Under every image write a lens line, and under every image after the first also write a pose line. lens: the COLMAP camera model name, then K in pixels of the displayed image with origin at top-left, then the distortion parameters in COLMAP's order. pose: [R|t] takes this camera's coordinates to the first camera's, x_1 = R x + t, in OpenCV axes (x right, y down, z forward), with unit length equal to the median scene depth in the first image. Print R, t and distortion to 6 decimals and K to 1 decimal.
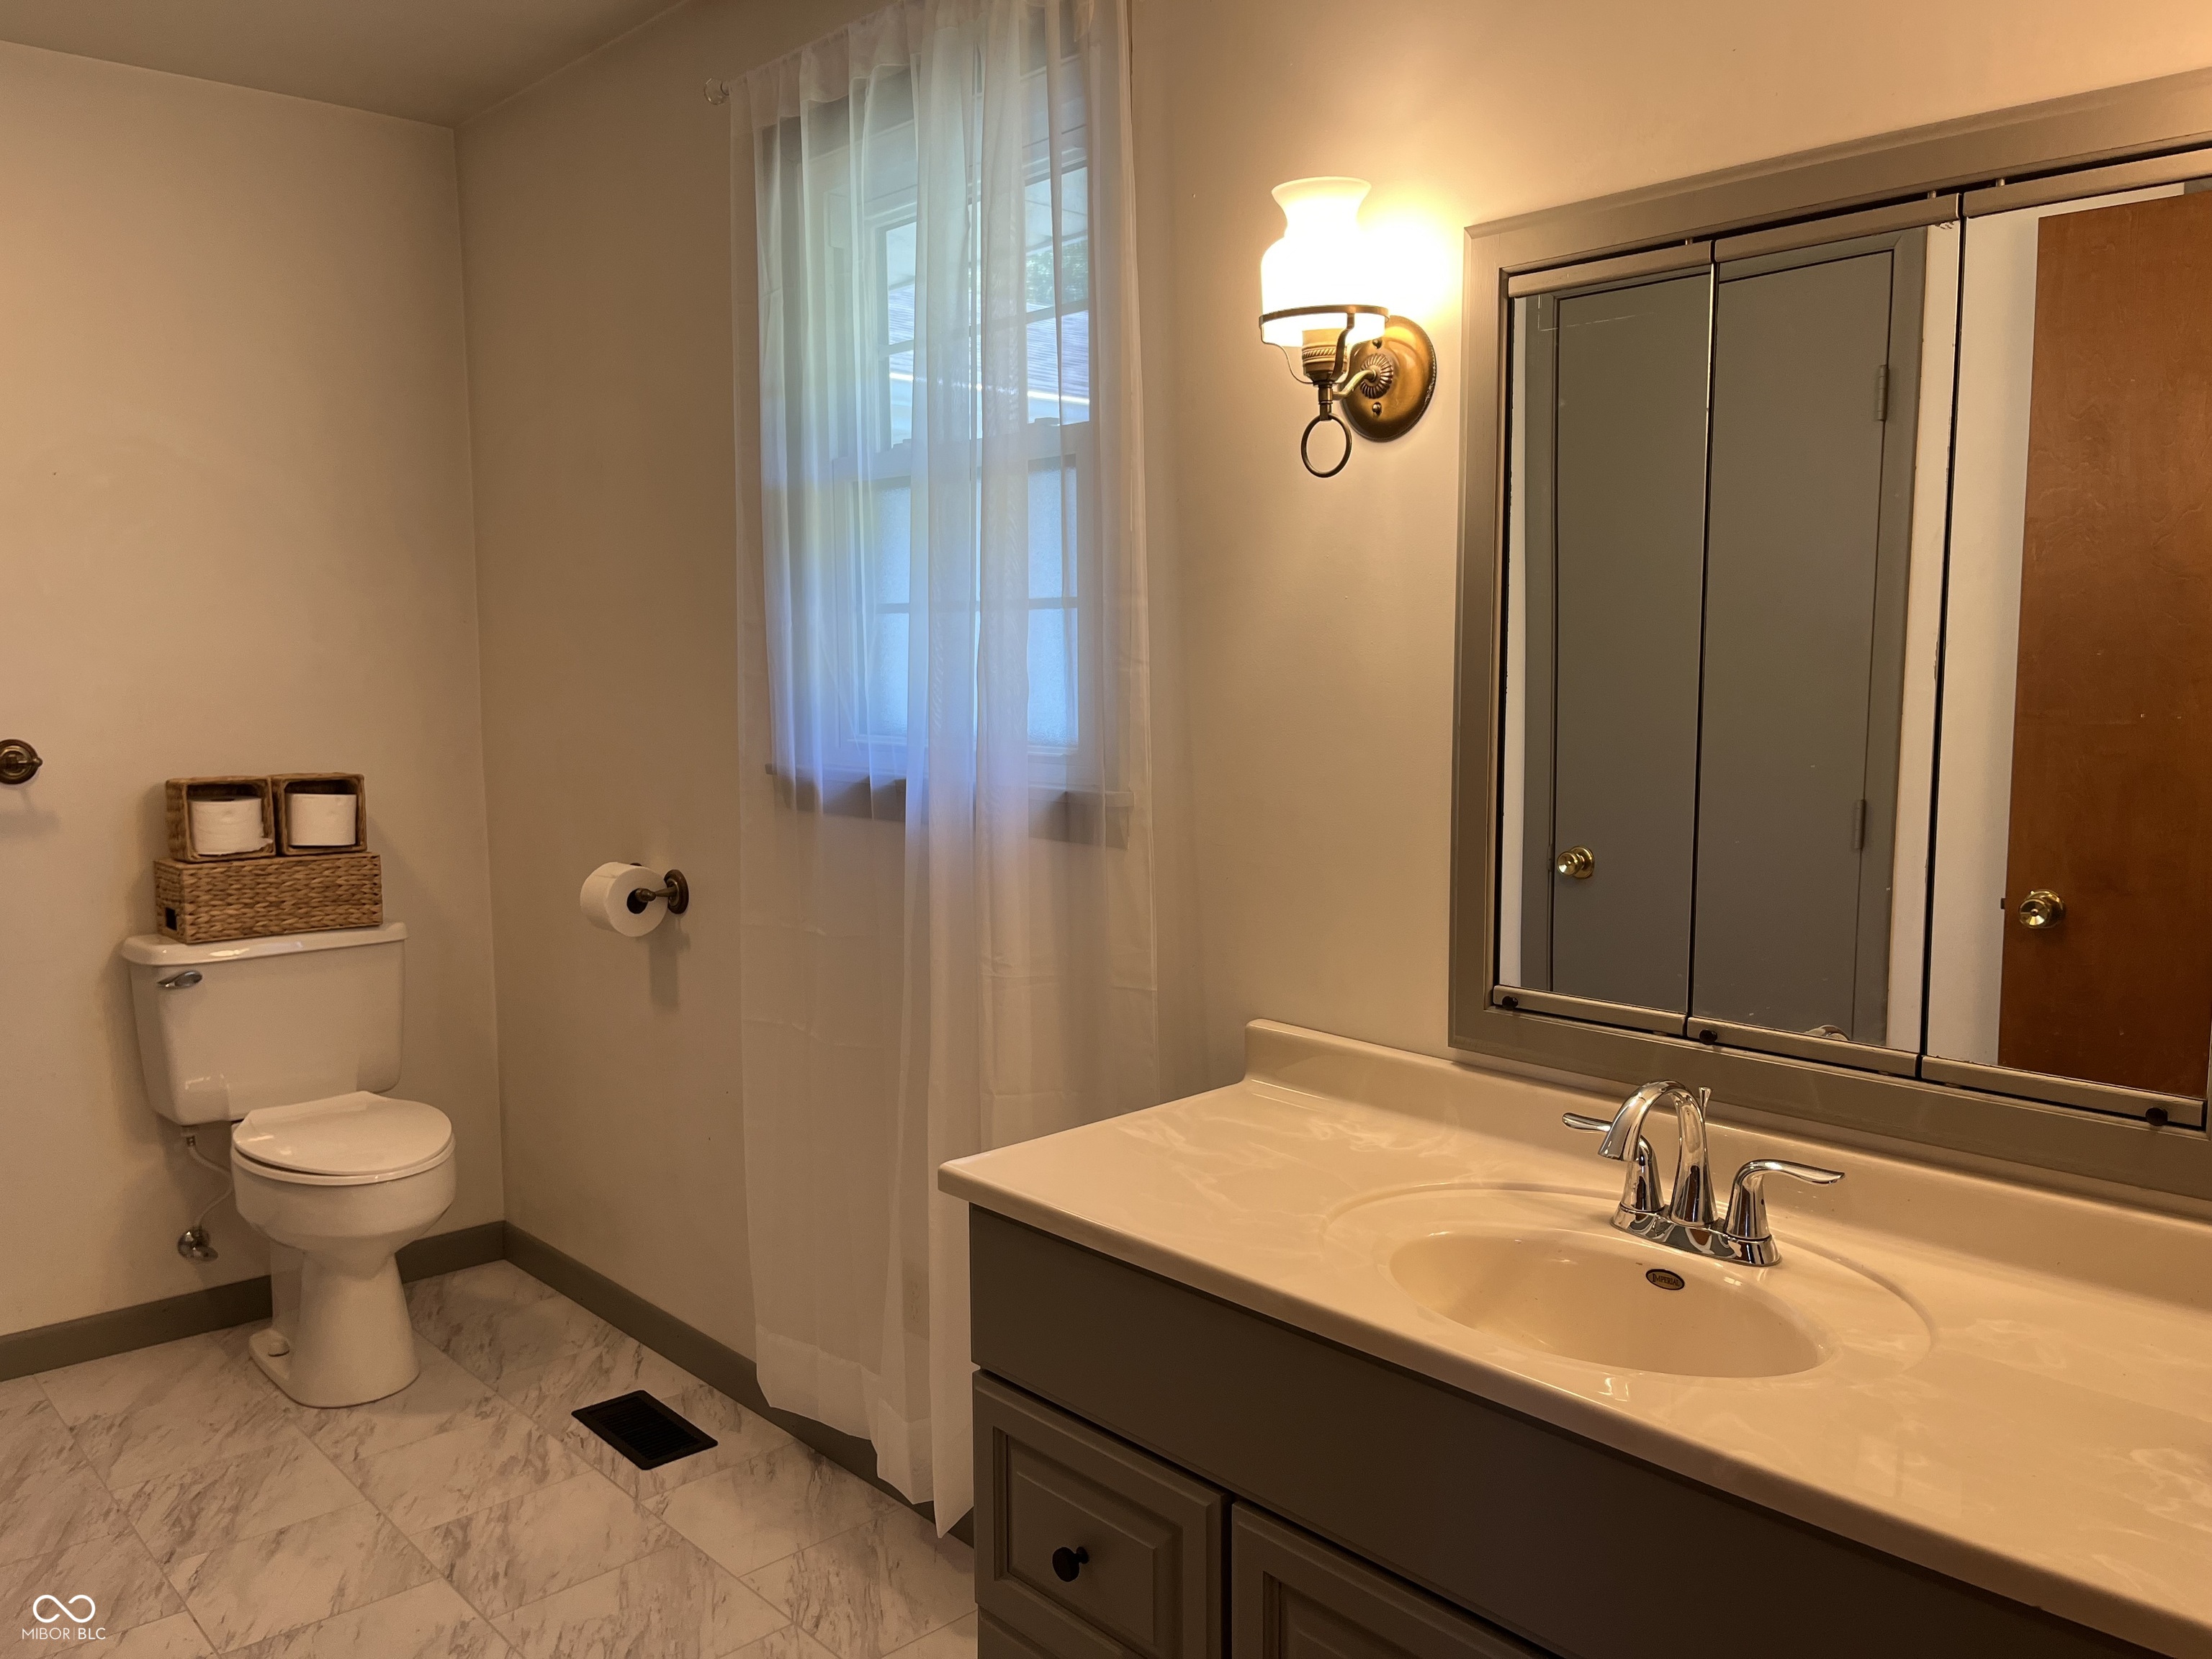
lens RADIAL K [[1668.5, 0, 1121.3], [0, 1668.5, 837.4], [0, 0, 1]] dist [0.093148, -0.135814]
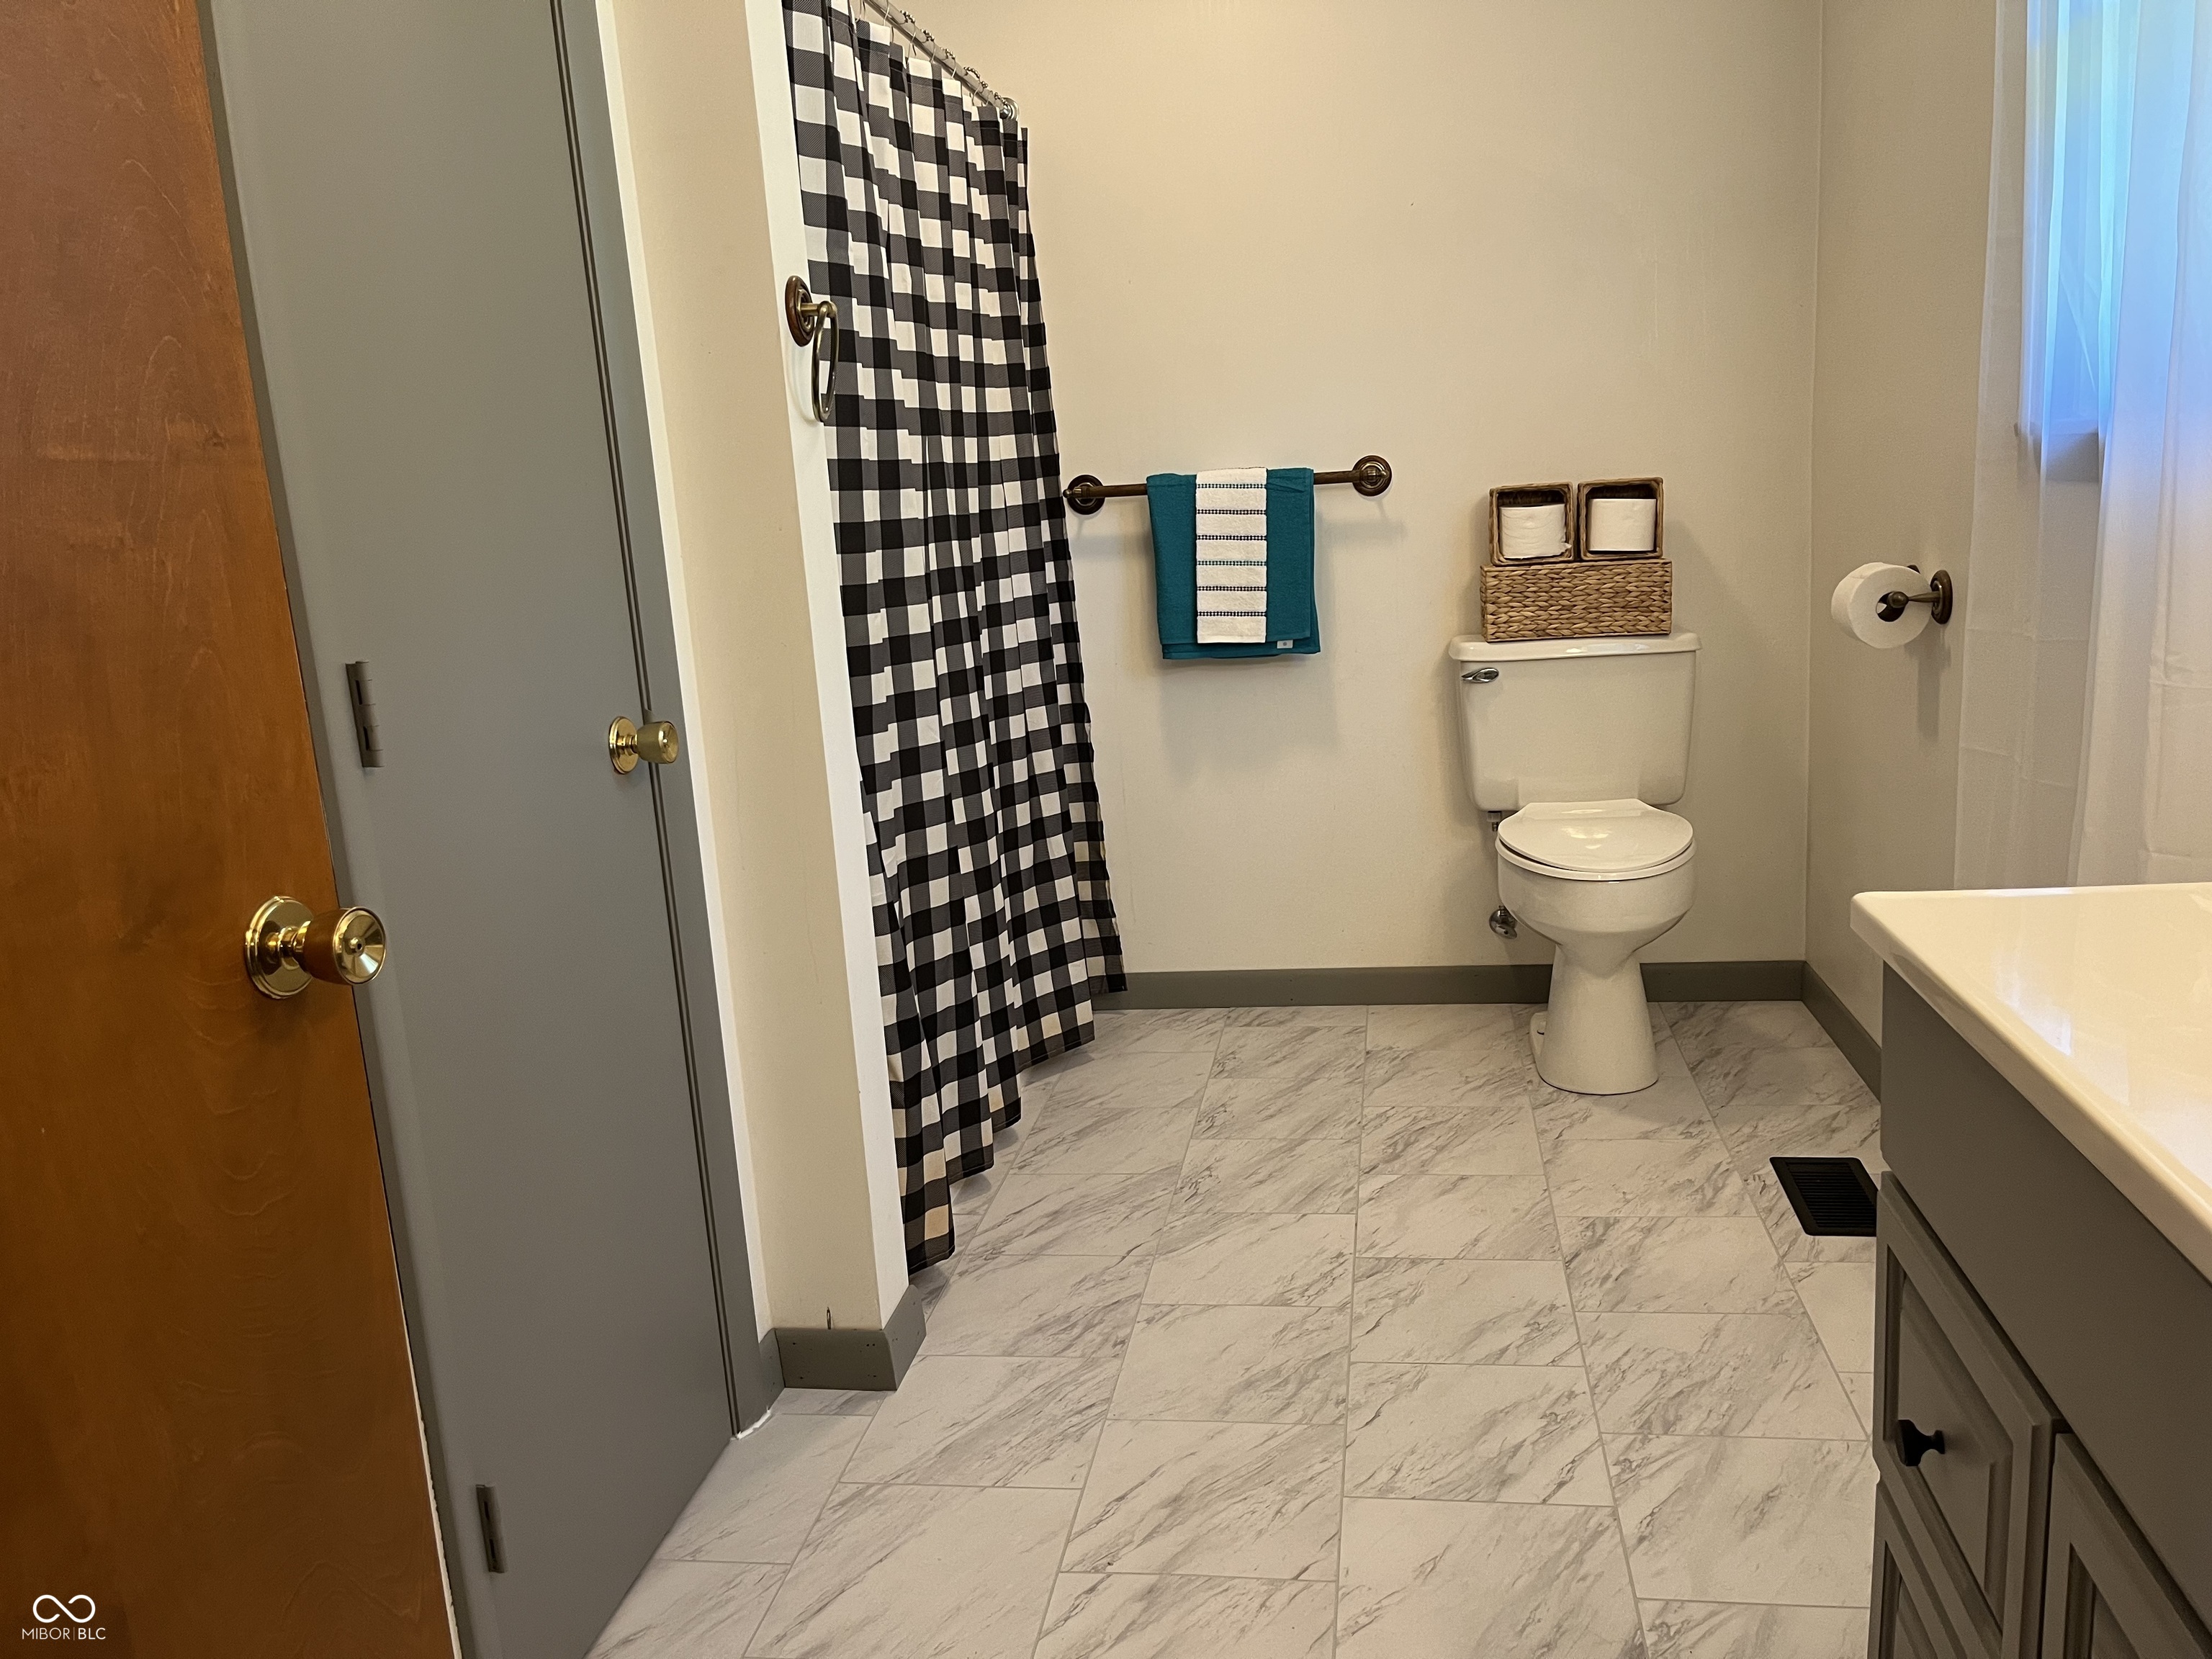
lens RADIAL K [[1671.9, 0, 1045.6], [0, 1671.9, 826.0], [0, 0, 1]] dist [0.010785, 0.000998]
pose [[0.602401, 0.122685, -0.788709, 0.138018], [-0.015228, 0.989704, 0.142319, 0.033353], [0.798048, -0.073722, 0.598067, 0.140367]]
